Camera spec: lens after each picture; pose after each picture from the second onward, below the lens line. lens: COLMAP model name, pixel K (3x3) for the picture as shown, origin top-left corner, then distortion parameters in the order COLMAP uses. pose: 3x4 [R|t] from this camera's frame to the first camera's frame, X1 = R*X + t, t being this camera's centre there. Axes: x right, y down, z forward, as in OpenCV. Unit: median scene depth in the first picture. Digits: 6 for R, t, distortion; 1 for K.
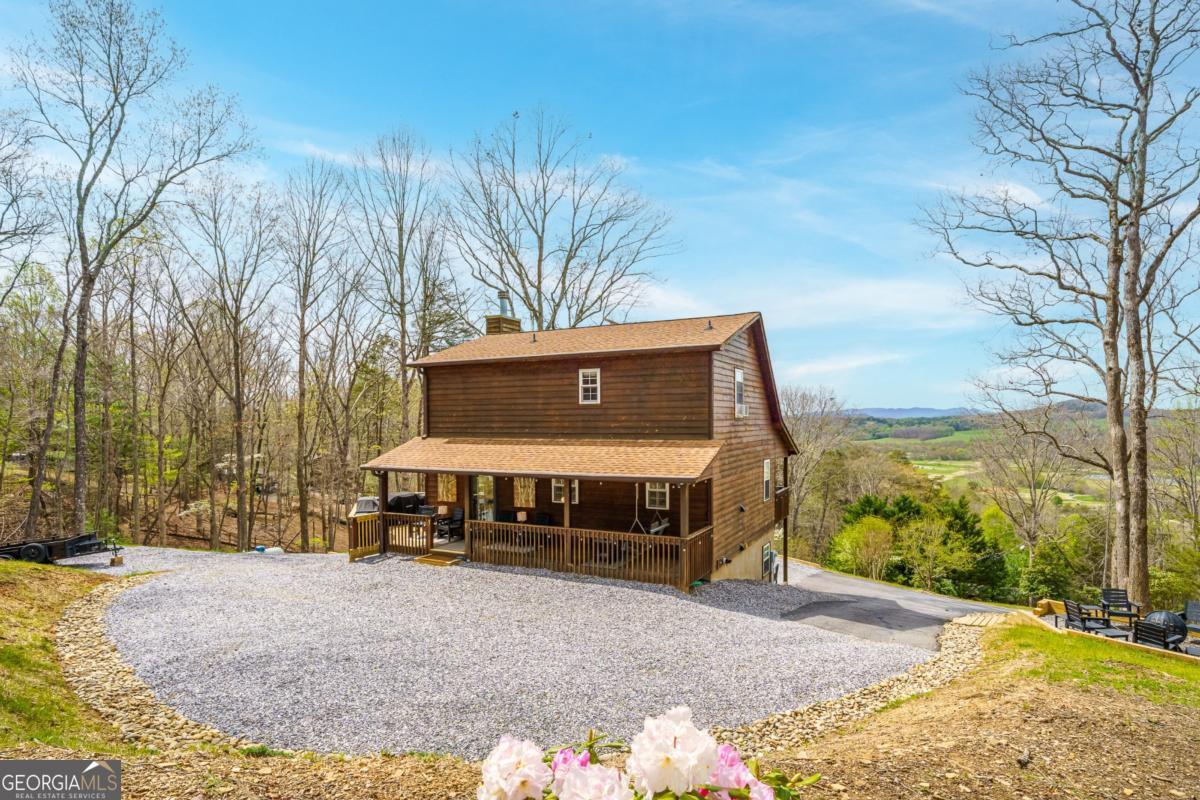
lens RADIAL K [[607.5, 0, 596.6], [0, 607.5, 440.6], [0, 0, 1]] dist [0.001137, 0.000891]
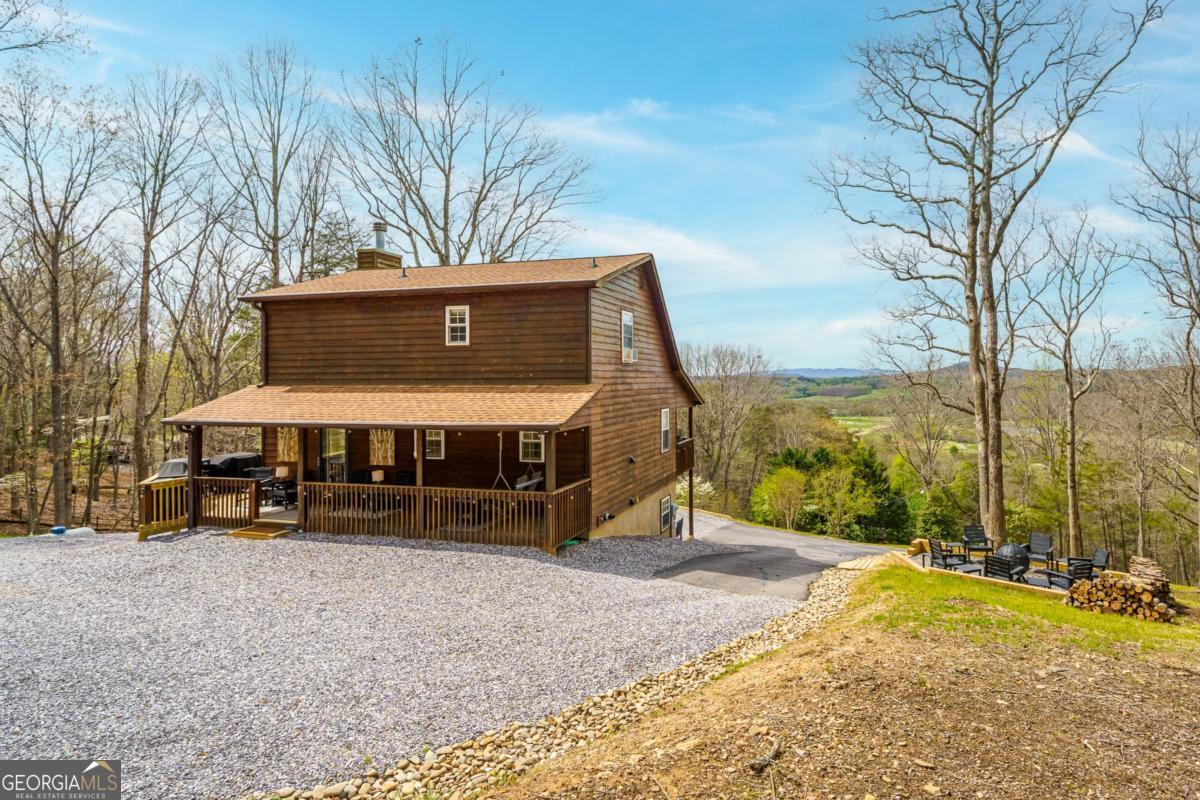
lens RADIAL K [[604.9, 0, 677.5], [0, 604.9, 380.3], [0, 0, 1]] dist [0.001830, -0.000318]
pose [[0.976180, 0.000751, 0.216961, 0.104215], [0.006438, 0.999453, -0.032427, 0.019783], [-0.216867, 0.033051, 0.975642, 0.068342]]
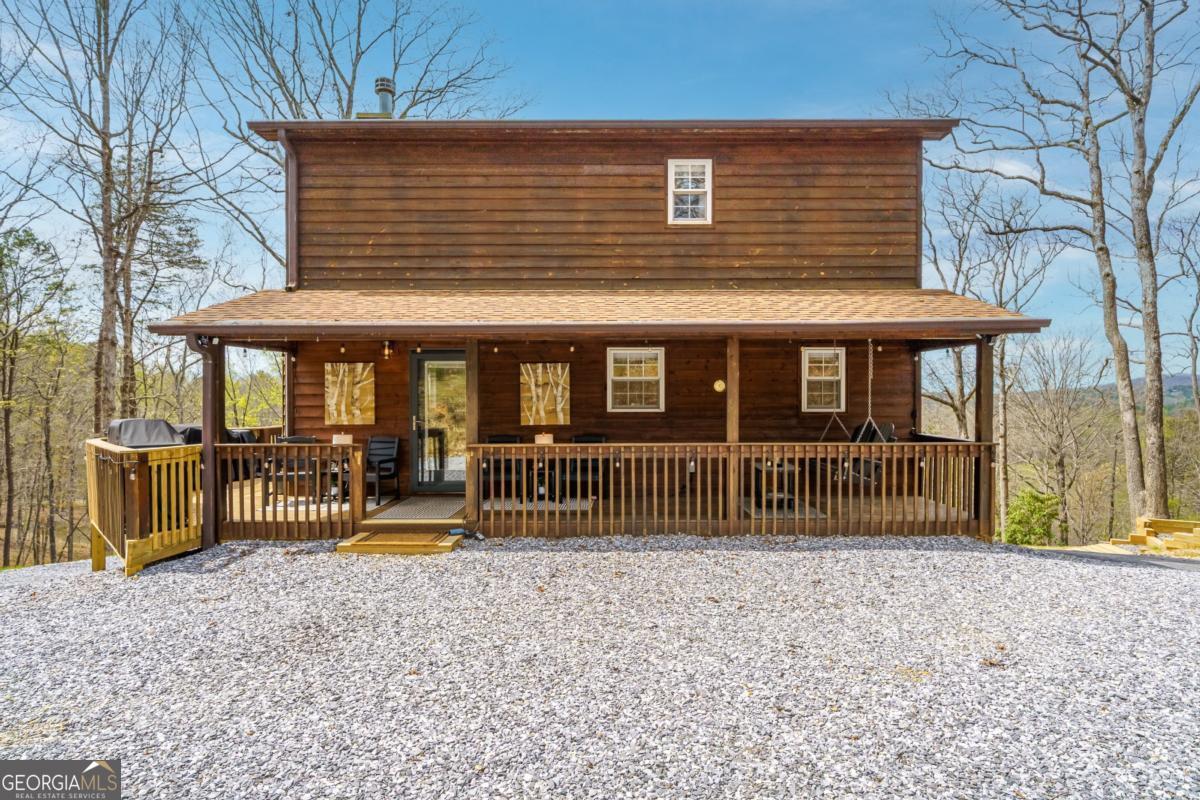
lens RADIAL K [[610.6, 0, 596.6], [0, 610.6, 404.3], [0, 0, 1]] dist [-0.002310, 0.000482]
pose [[0.891813, 0.003761, 0.452388, -0.311020], [0.011906, 0.999424, -0.031780, 0.109008], [-0.452247, 0.033728, 0.891255, 0.529133]]
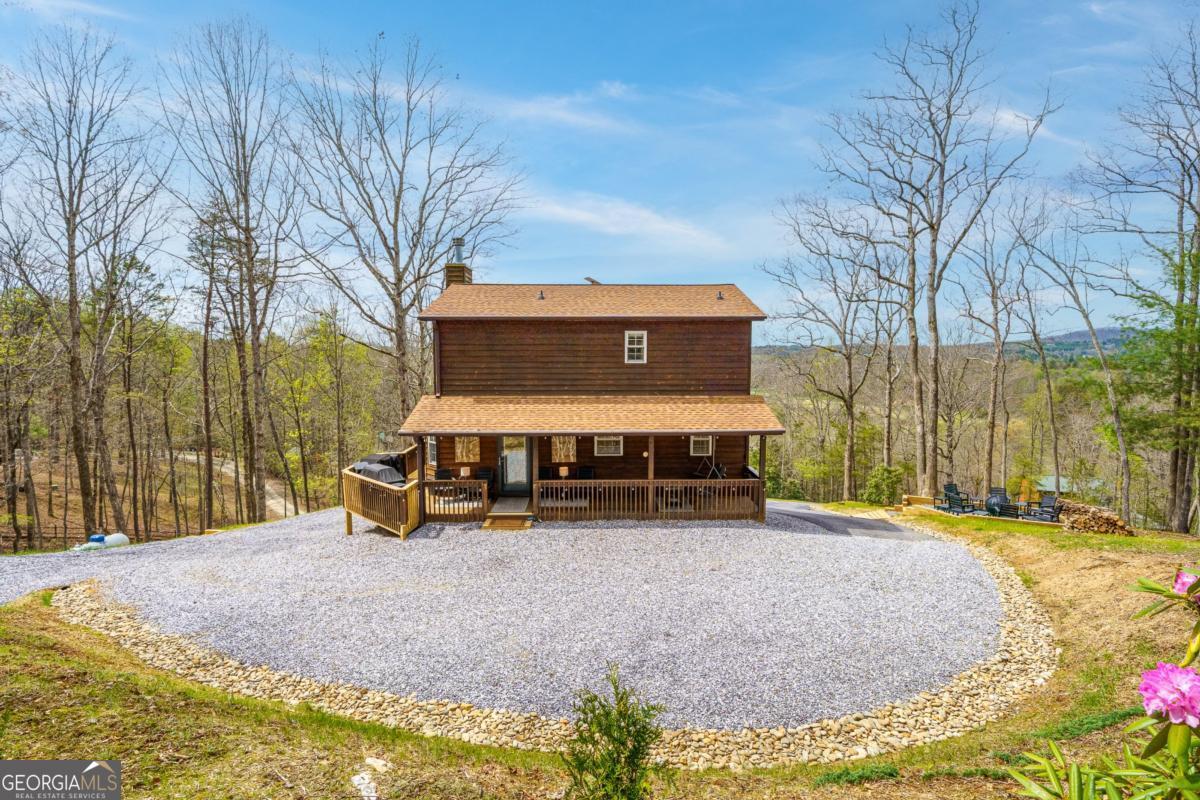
lens RADIAL K [[591.0, 0, 583.1], [0, 591.0, 390.1], [0, 0, 1]] dist [0.000777, -0.000561]
pose [[0.882761, -0.026507, 0.469074, -0.557649], [0.008871, 0.999170, 0.039768, -0.052409], [-0.469739, -0.030945, 0.882263, 0.105863]]
